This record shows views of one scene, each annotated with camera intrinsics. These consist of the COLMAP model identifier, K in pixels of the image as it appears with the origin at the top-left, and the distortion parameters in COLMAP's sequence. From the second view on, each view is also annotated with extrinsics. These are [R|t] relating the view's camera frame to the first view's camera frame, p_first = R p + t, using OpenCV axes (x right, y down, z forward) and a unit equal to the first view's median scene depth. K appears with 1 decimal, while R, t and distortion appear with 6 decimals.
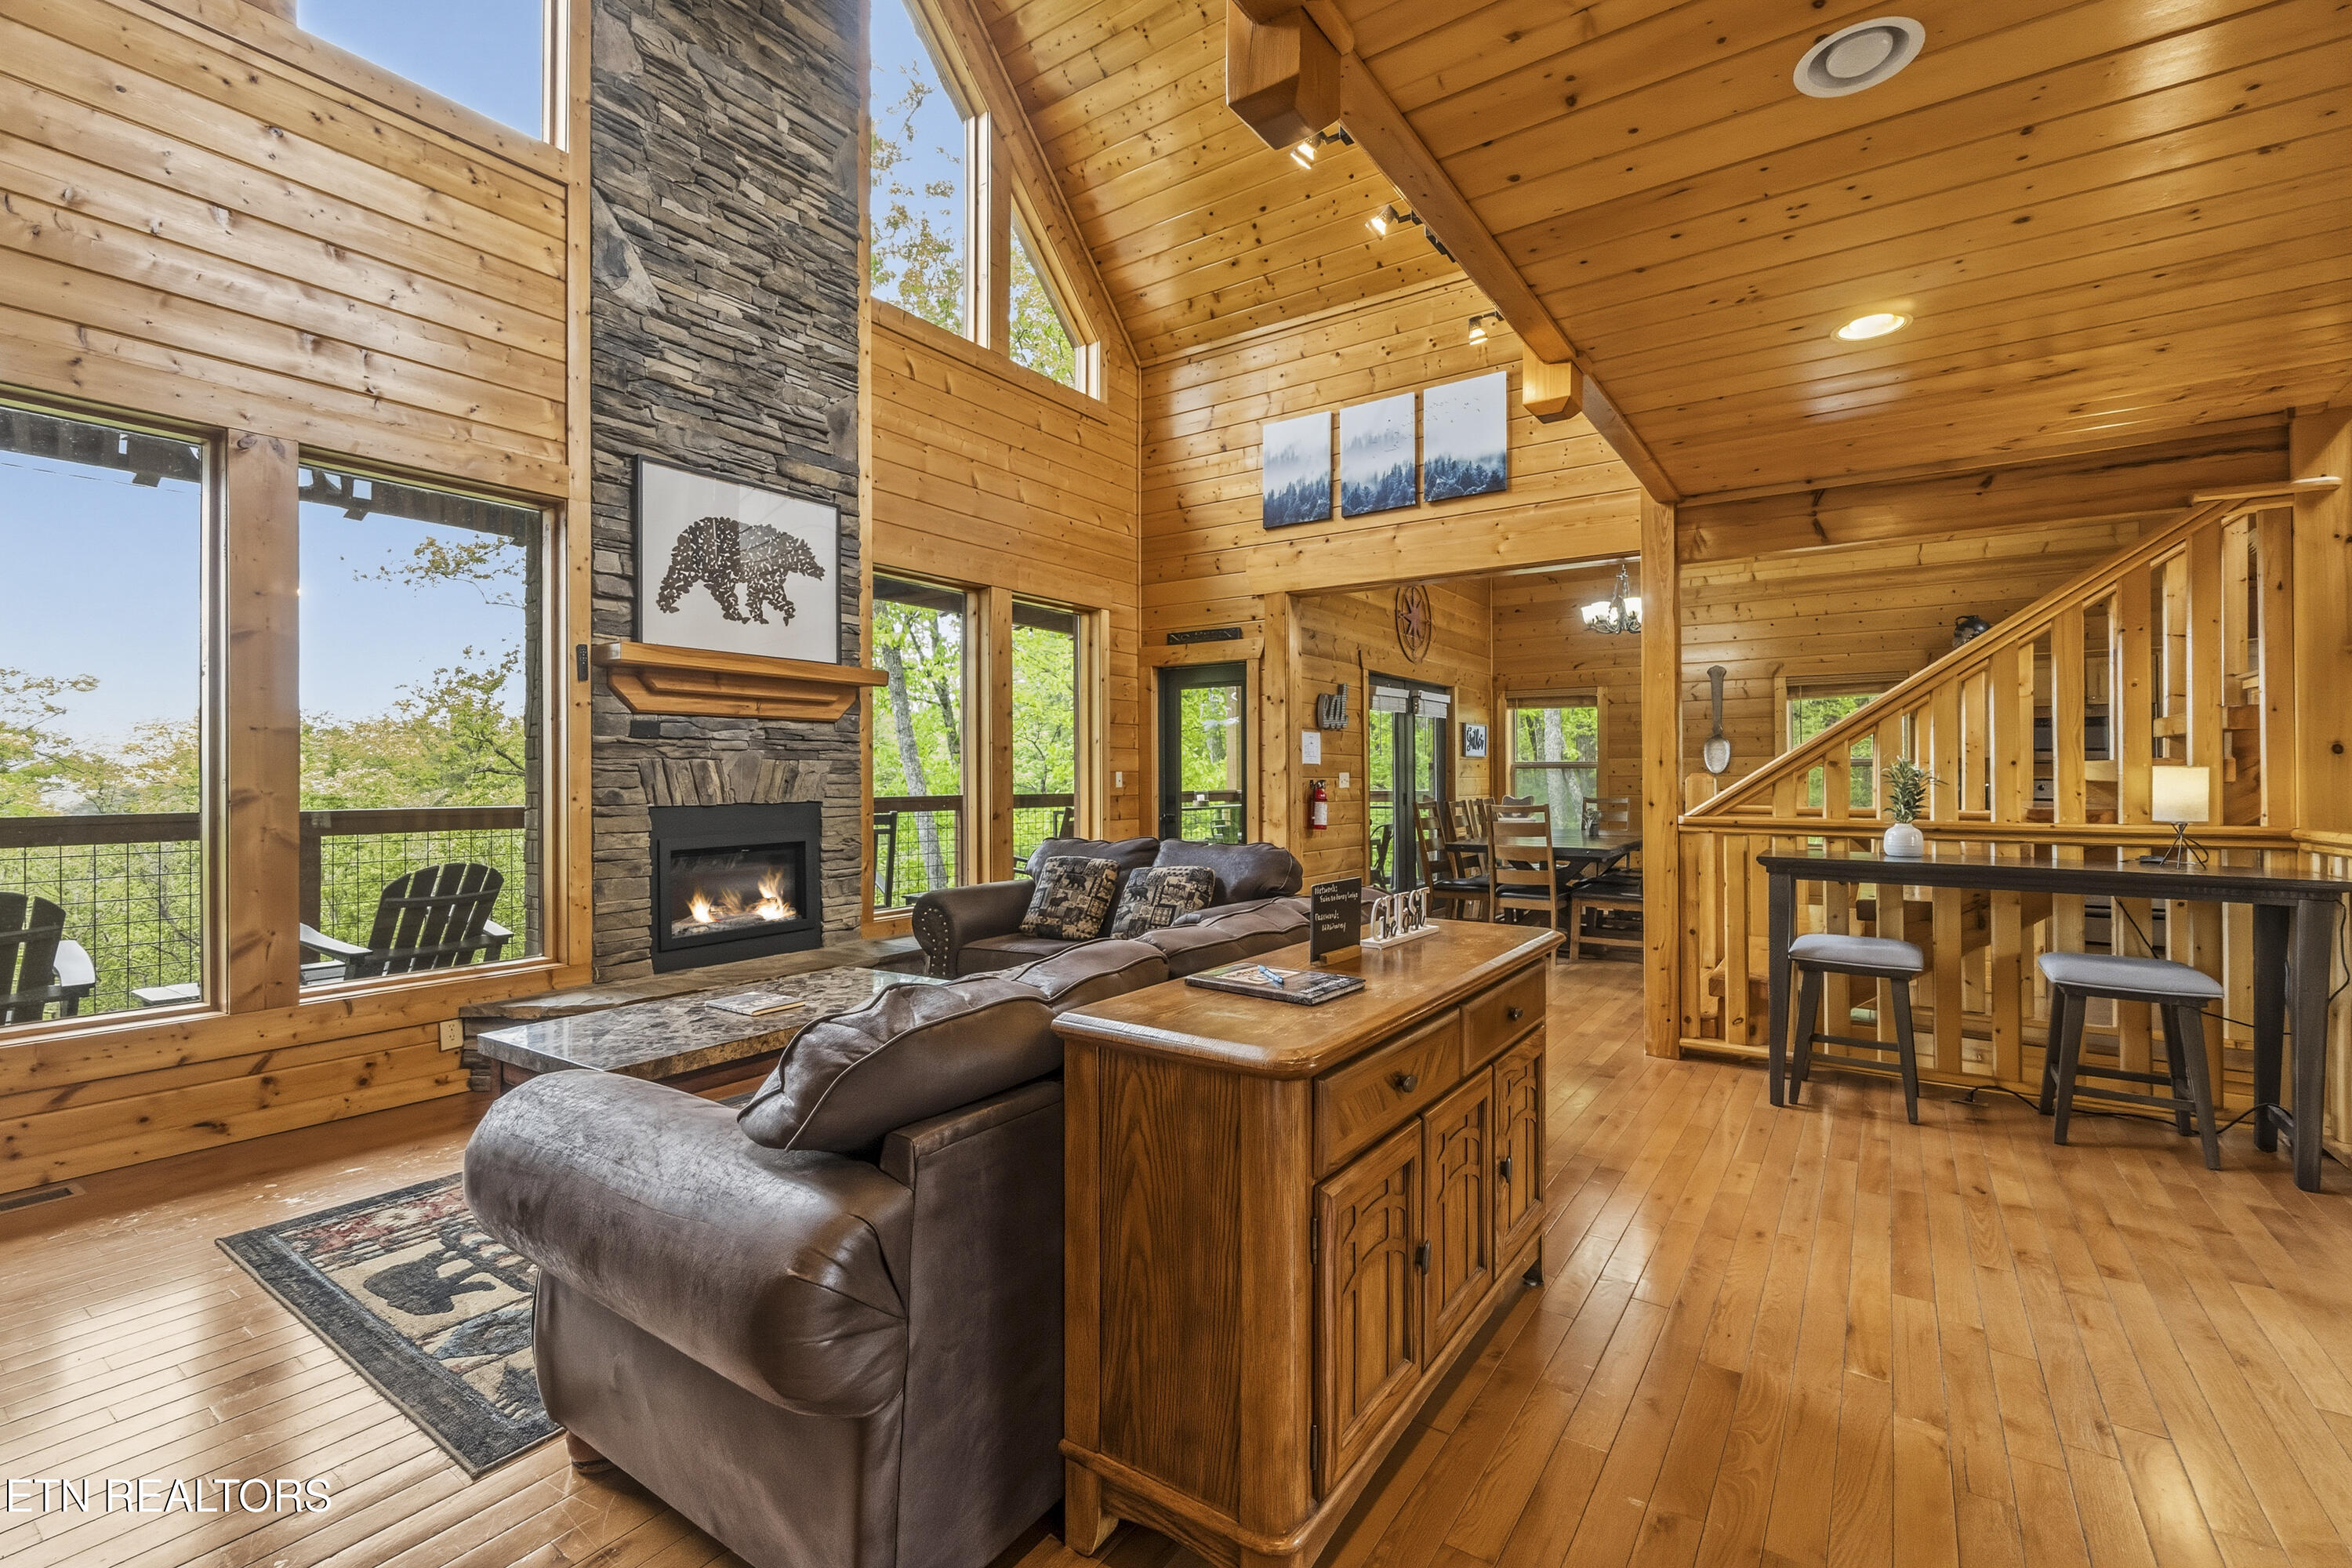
lens RADIAL K [[1025.4, 0, 1172.7], [0, 1025.4, 772.8], [0, 0, 1]] dist [-0.001725, -0.000143]
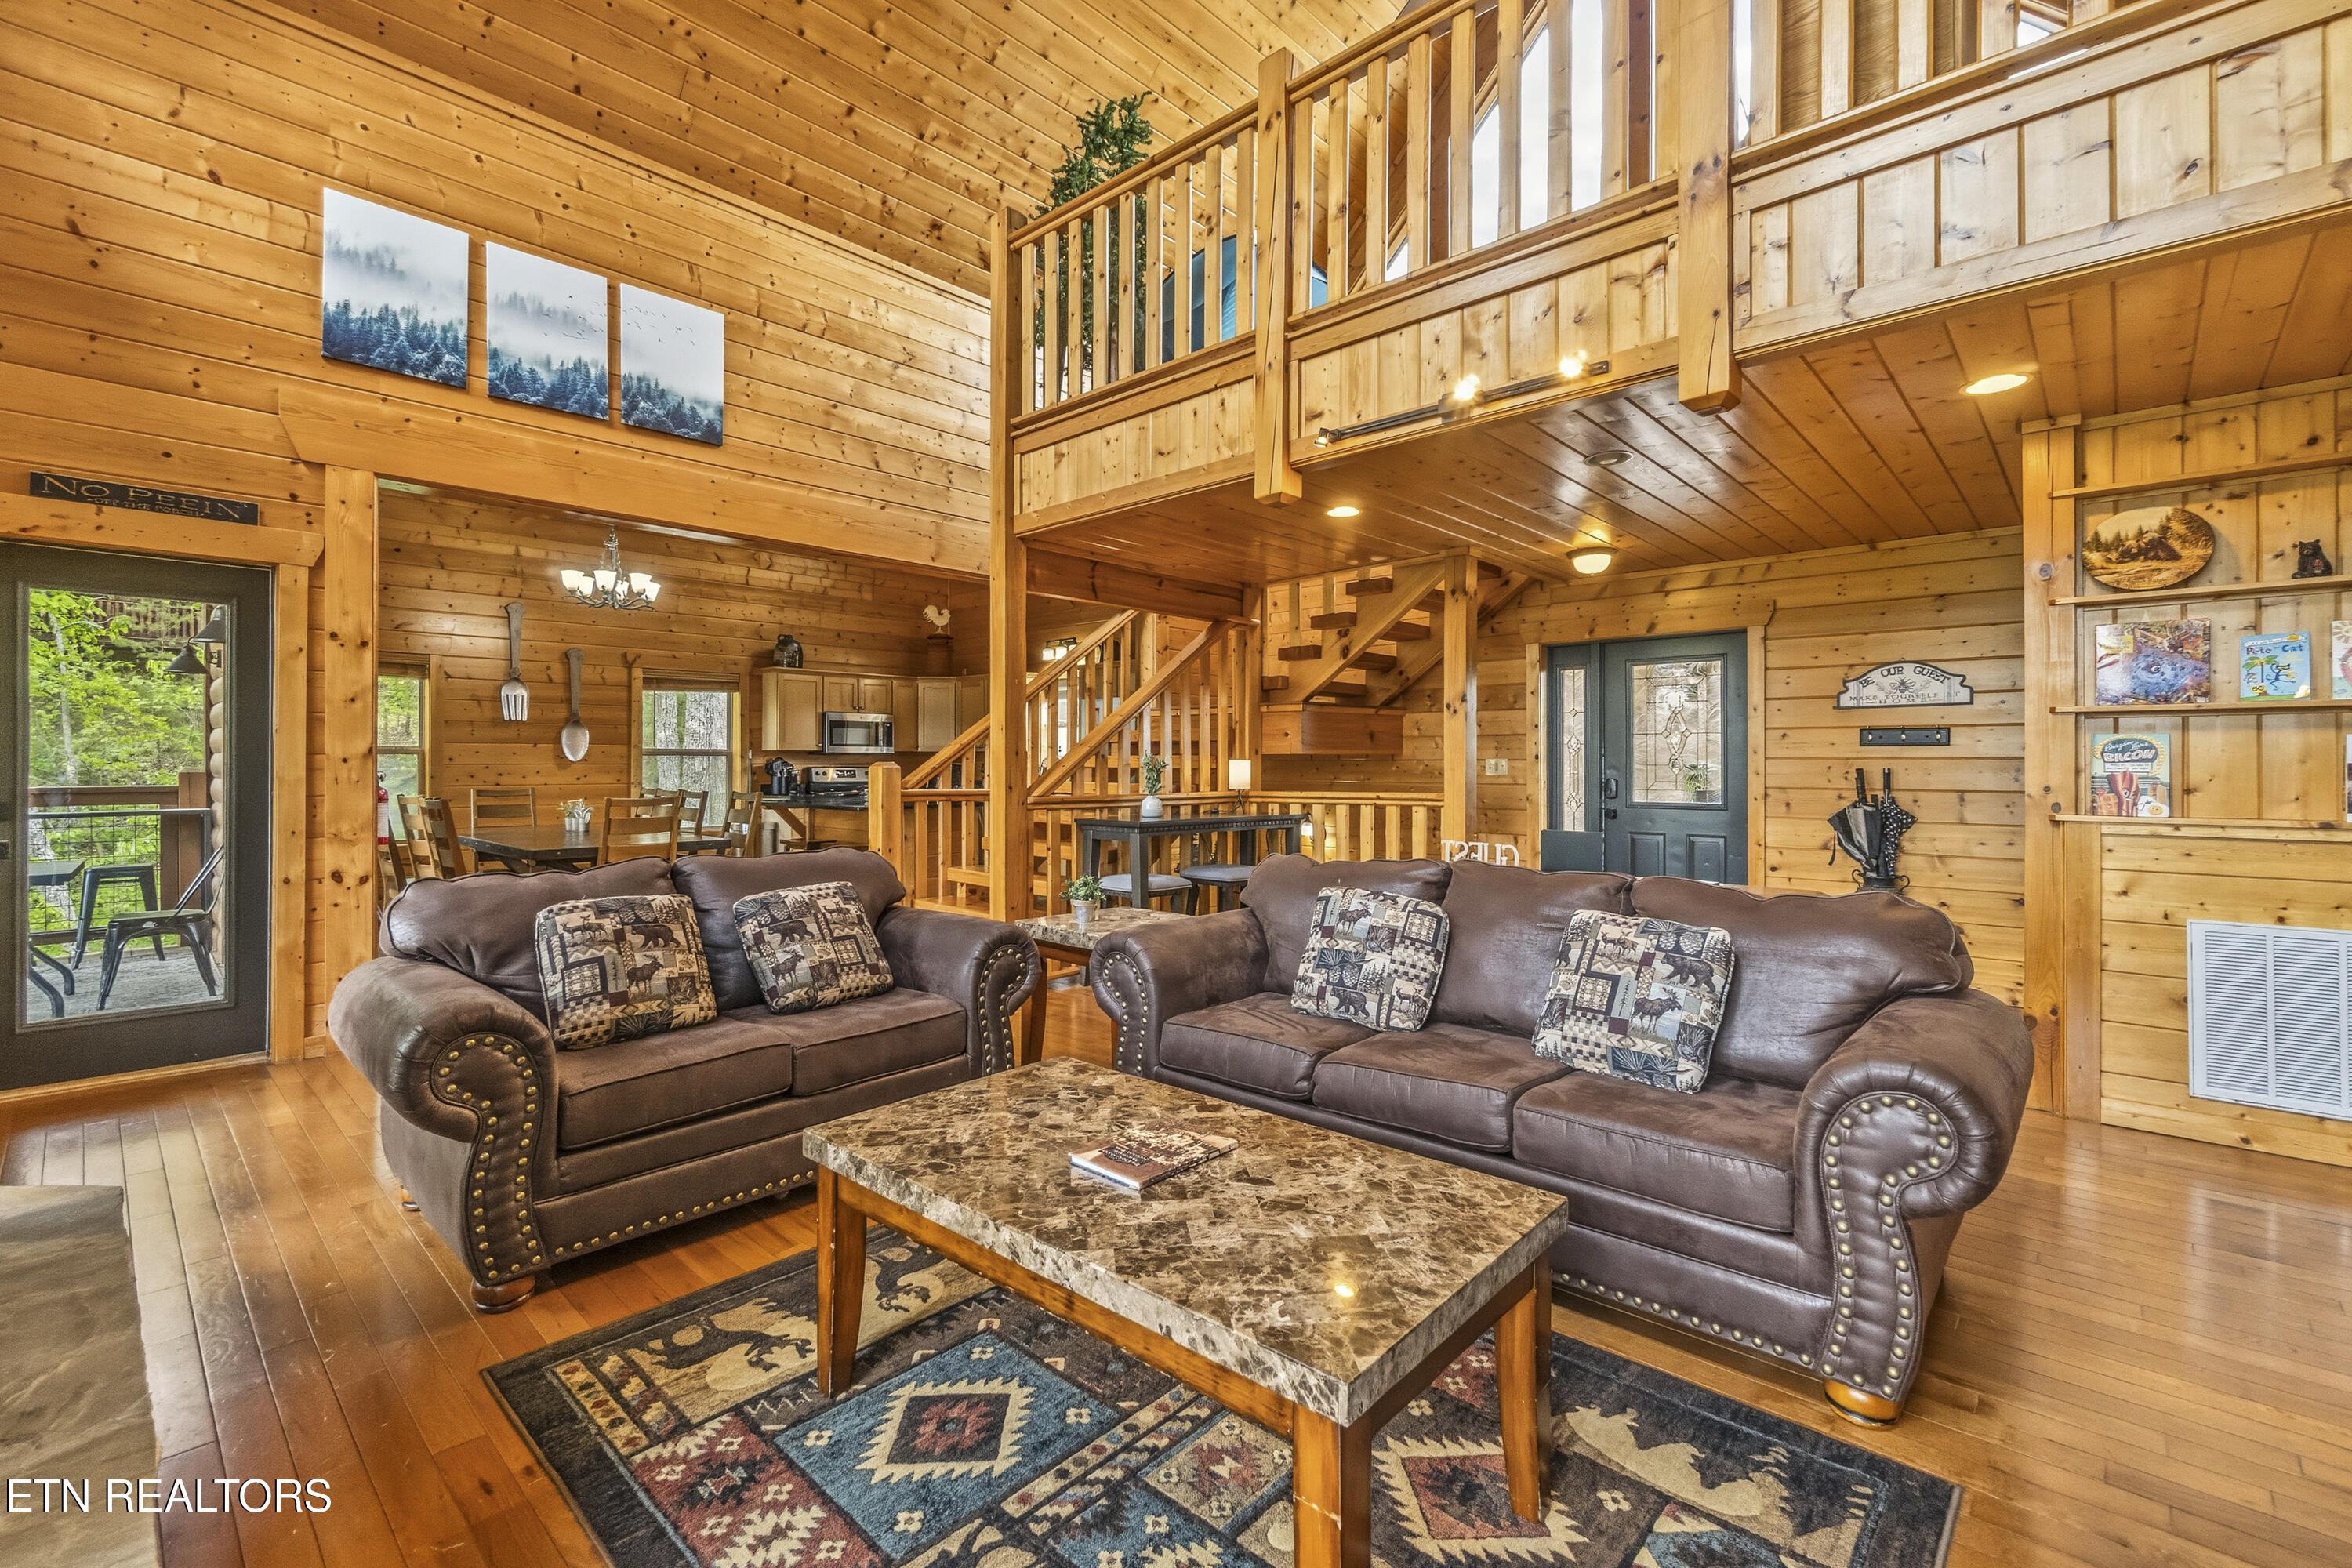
lens RADIAL K [[1025.4, 0, 1172.7], [0, 1025.4, 772.8], [0, 0, 1]] dist [-0.001725, -0.000143]
pose [[0.144589, -0.006016, 0.989474, -0.606660], [-0.005113, 0.999964, 0.006827, 0.003206], [-0.989479, -0.006046, 0.144553, 0.564535]]
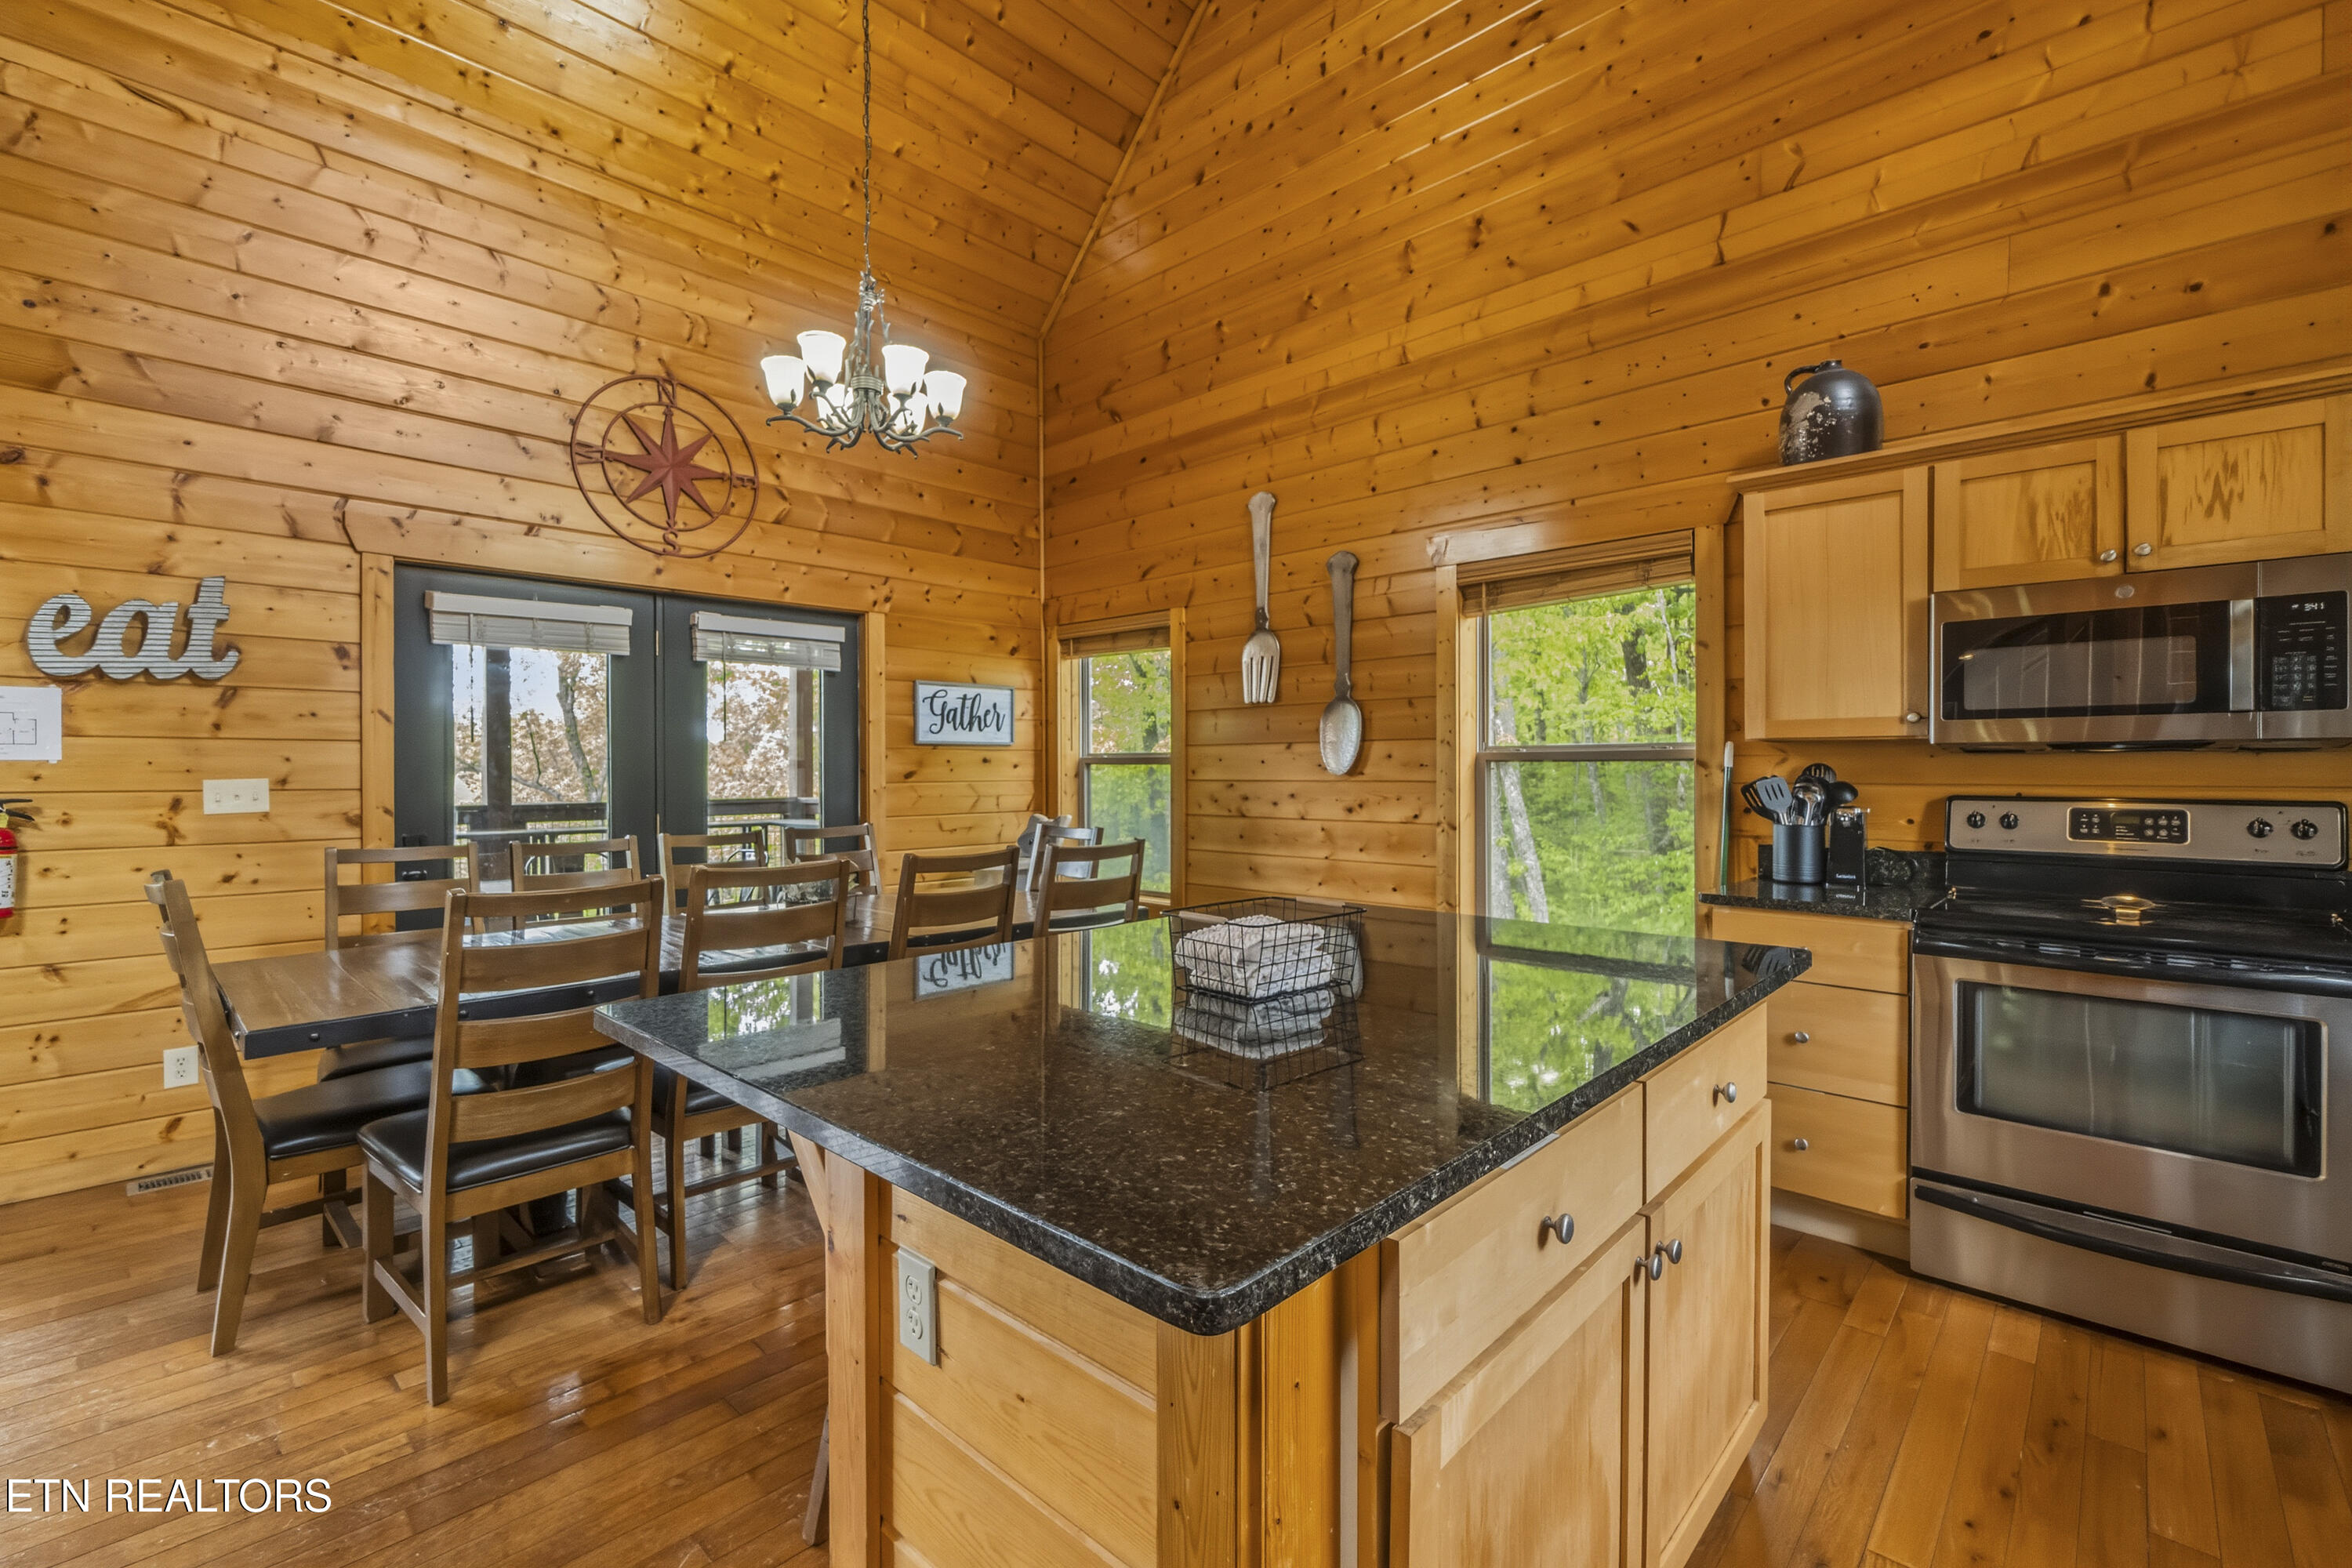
lens RADIAL K [[1025.4, 0, 1172.7], [0, 1025.4, 772.8], [0, 0, 1]] dist [-0.001725, -0.000143]
pose [[0.987768, 0.001199, -0.155929, 0.958416], [0.000083, 0.999966, 0.008212, -0.009332], [0.155934, -0.008124, 0.987734, 0.937674]]
